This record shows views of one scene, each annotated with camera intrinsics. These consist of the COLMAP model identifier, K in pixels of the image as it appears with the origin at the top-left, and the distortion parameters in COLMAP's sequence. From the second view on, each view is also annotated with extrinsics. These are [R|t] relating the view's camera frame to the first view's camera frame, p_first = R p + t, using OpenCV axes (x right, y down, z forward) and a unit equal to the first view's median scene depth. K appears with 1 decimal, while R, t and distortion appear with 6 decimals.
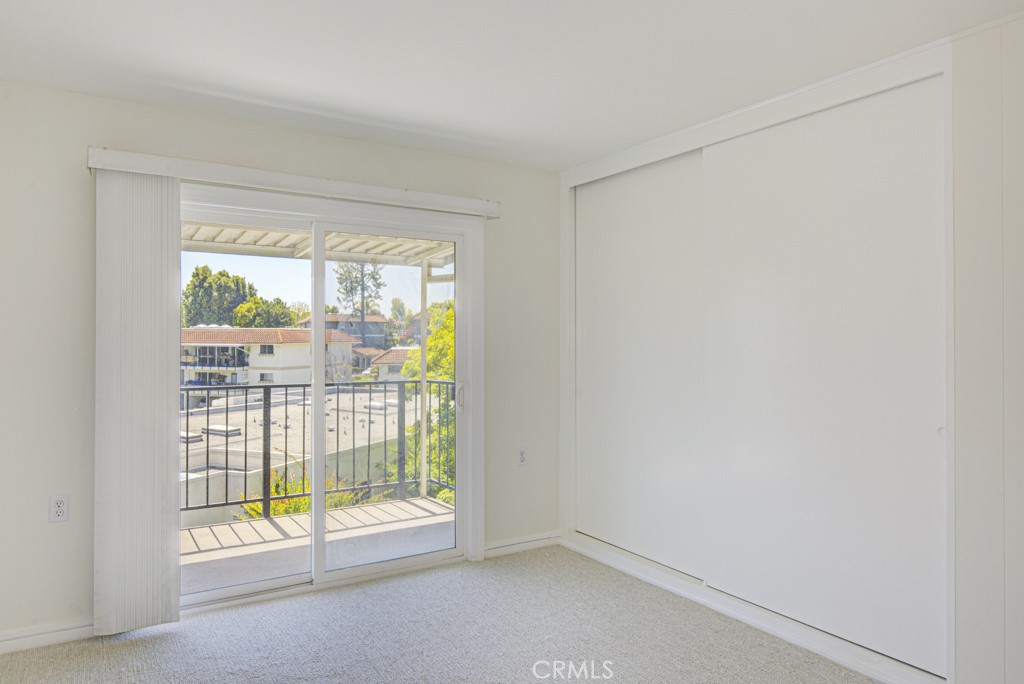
lens RADIAL K [[664.3, 0, 513.5], [0, 664.3, 337.2], [0, 0, 1]] dist [0.001900, -0.004186]
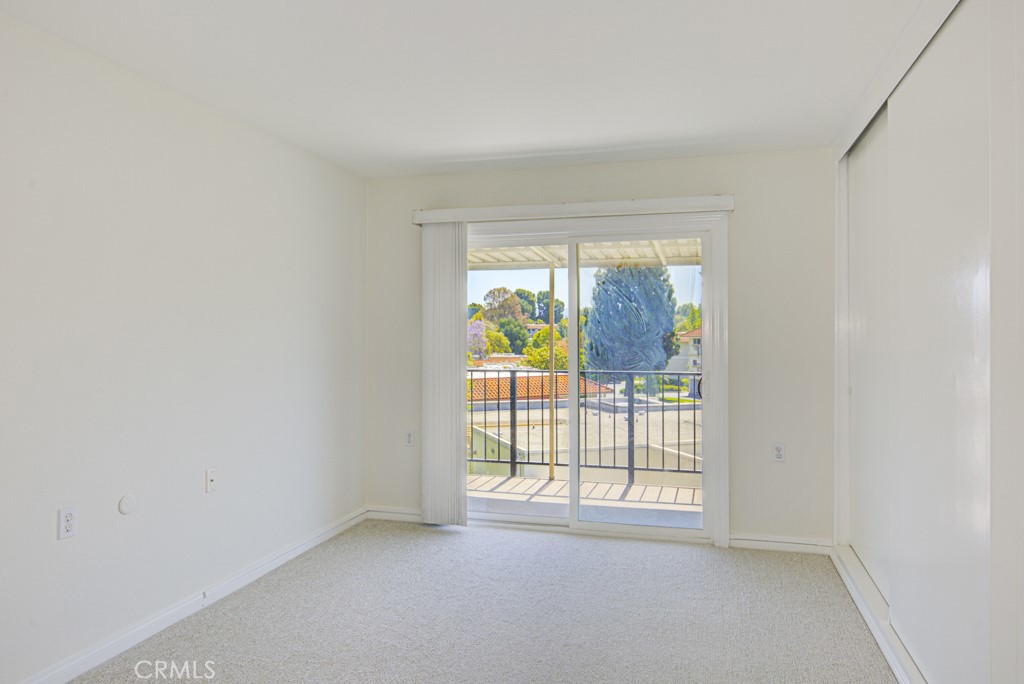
lens RADIAL K [[664.3, 0, 509.1], [0, 664.3, 333.1], [0, 0, 1]] dist [0.001900, -0.004186]
pose [[0.686099, 0.002548, -0.727504, 0.560604], [0.005803, 0.999943, 0.008974, -0.006859], [0.727485, -0.010379, 0.686045, 0.068776]]
